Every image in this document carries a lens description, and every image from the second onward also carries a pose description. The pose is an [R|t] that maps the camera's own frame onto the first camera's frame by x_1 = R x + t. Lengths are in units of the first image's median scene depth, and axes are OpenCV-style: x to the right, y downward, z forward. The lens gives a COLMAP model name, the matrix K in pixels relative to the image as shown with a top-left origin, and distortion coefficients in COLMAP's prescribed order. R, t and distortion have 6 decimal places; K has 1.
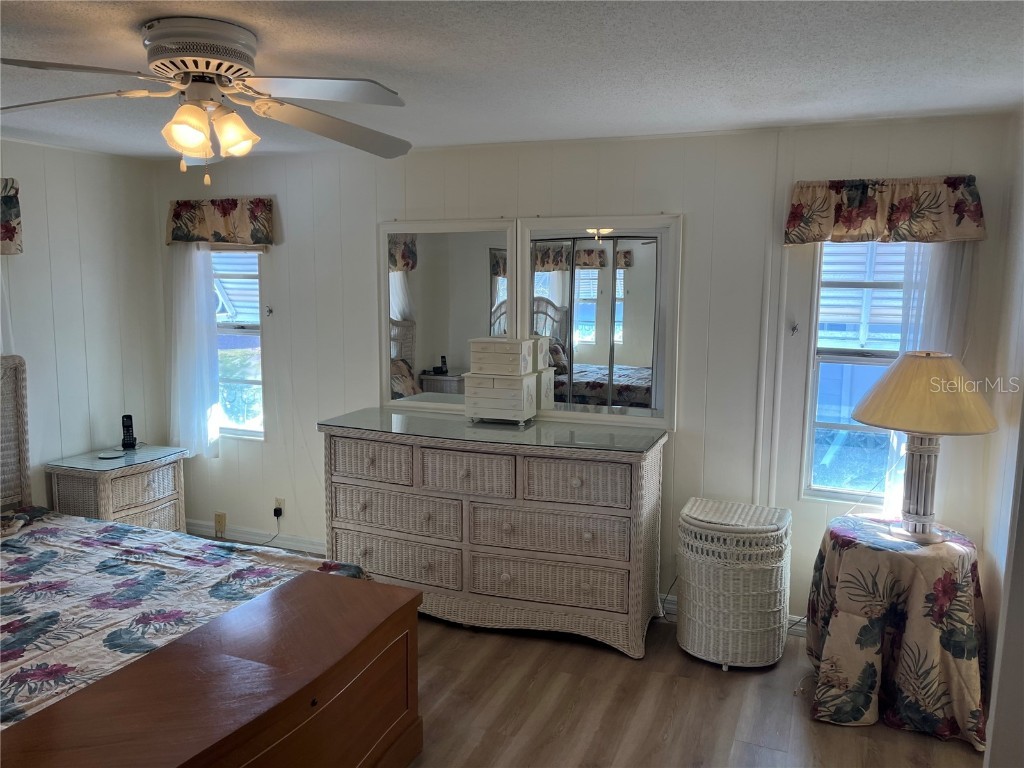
lens RADIAL K [[775.5, 0, 523.2], [0, 775.5, 369.6], [0, 0, 1]] dist [0.068508, -0.091779]
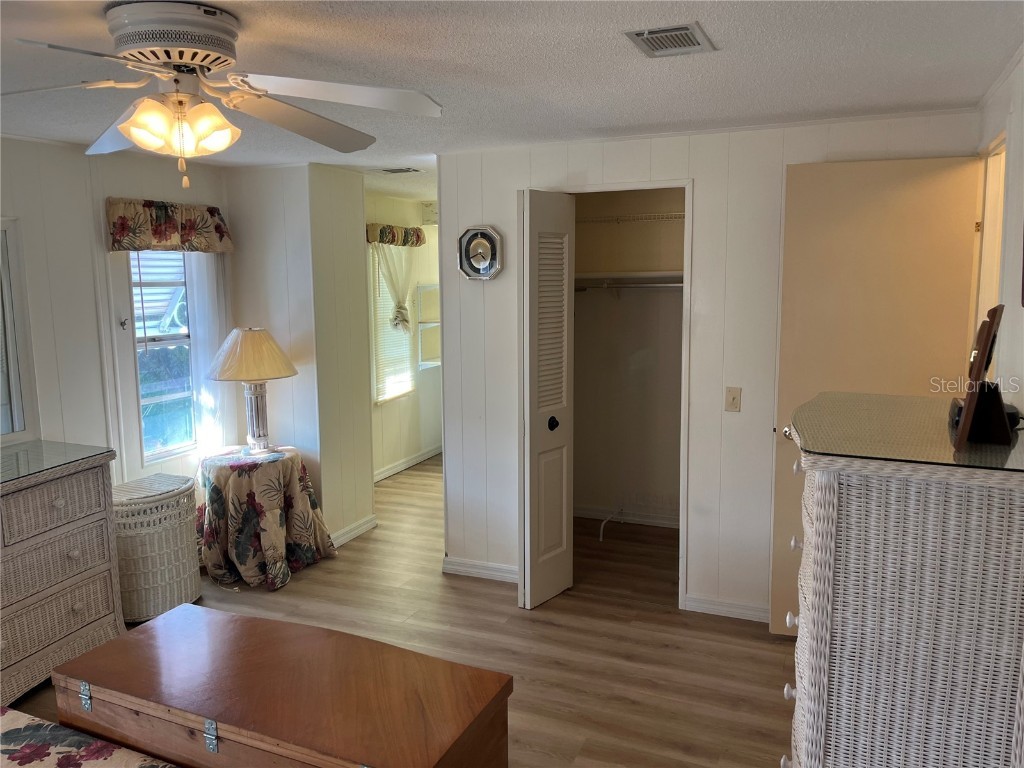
lens RADIAL K [[775.5, 0, 519.0], [0, 775.5, 373.0], [0, 0, 1]] dist [0.068508, -0.091779]
pose [[0.020087, -0.141614, 0.989718, -0.804446], [0.129598, 0.981935, 0.137870, -0.064763], [-0.991363, 0.125496, 0.038077, 0.382960]]
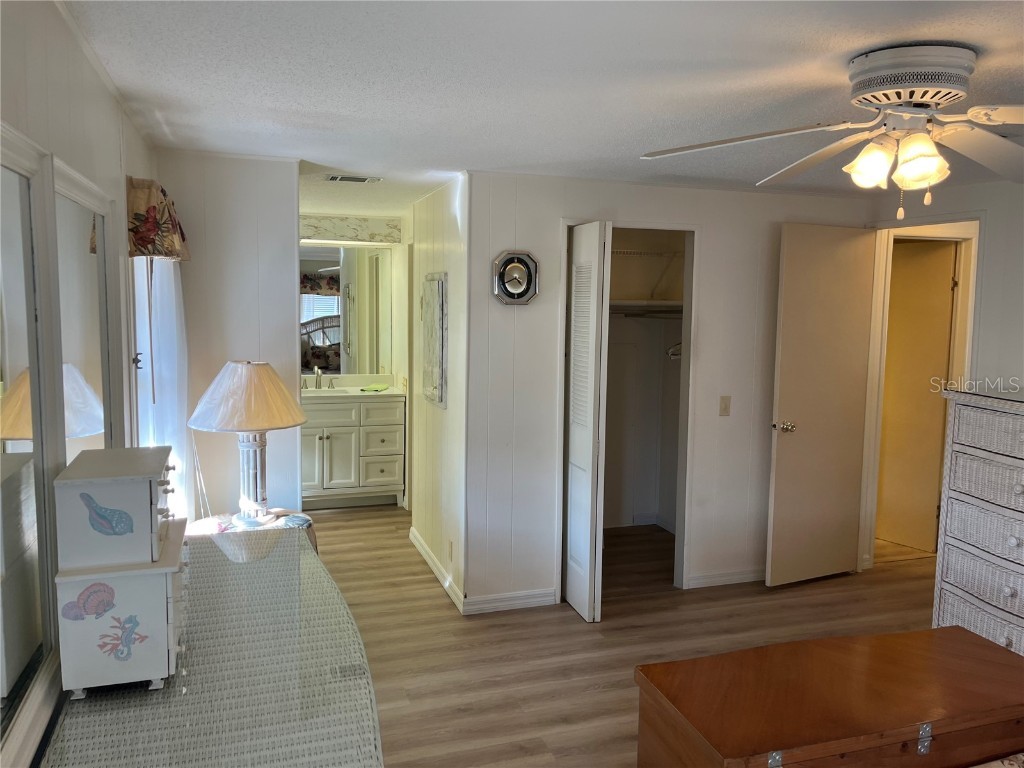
lens RADIAL K [[775.5, 0, 506.3], [0, 775.5, 378.7], [0, 0, 1]] dist [0.068508, -0.091779]
pose [[-0.644120, -0.100479, 0.758296, -0.507575], [0.066246, 0.980283, 0.186165, -0.156547], [-0.762050, 0.170147, -0.624763, 1.213894]]
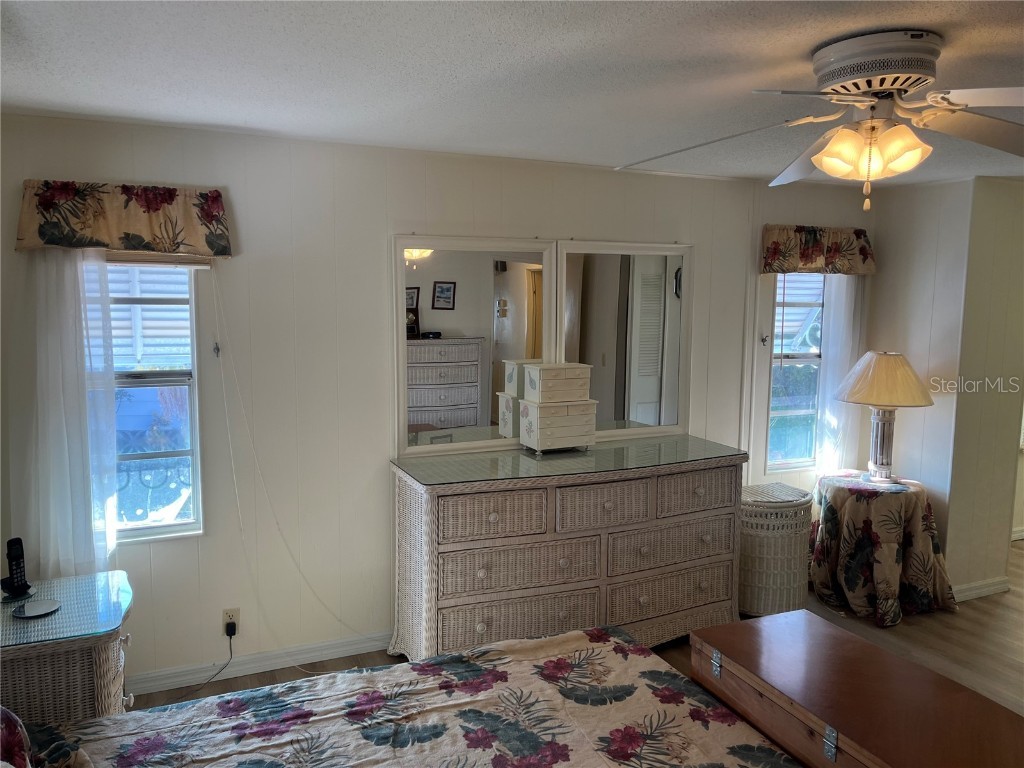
lens RADIAL K [[775.5, 0, 508.7], [0, 775.5, 376.2], [0, 0, 1]] dist [0.068508, -0.091779]
pose [[0.700577, -0.078472, 0.709249, -0.841121], [0.082565, 0.996173, 0.028662, -0.064283], [-0.708784, 0.038479, 0.704375, 0.406865]]
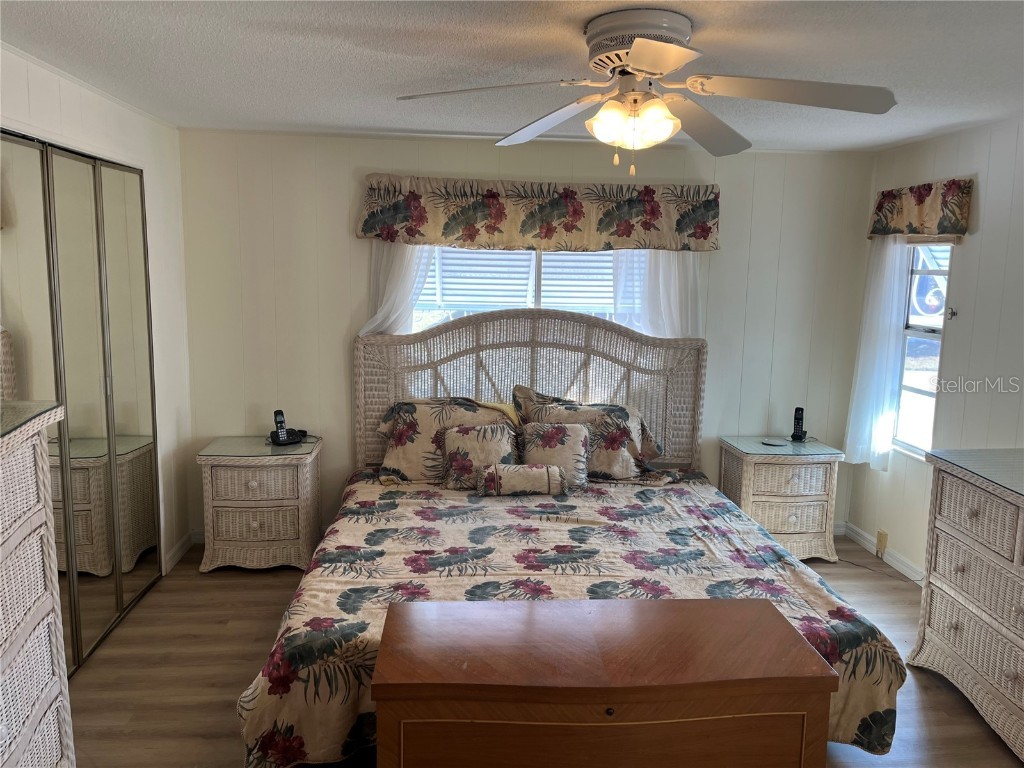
lens RADIAL K [[775.5, 0, 523.7], [0, 775.5, 377.4], [0, 0, 1]] dist [0.068508, -0.091779]
pose [[0.462592, 0.127086, -0.877416, 0.278044], [-0.121438, 0.989427, 0.079286, -0.023370], [0.878215, 0.069874, 0.473134, 0.258244]]
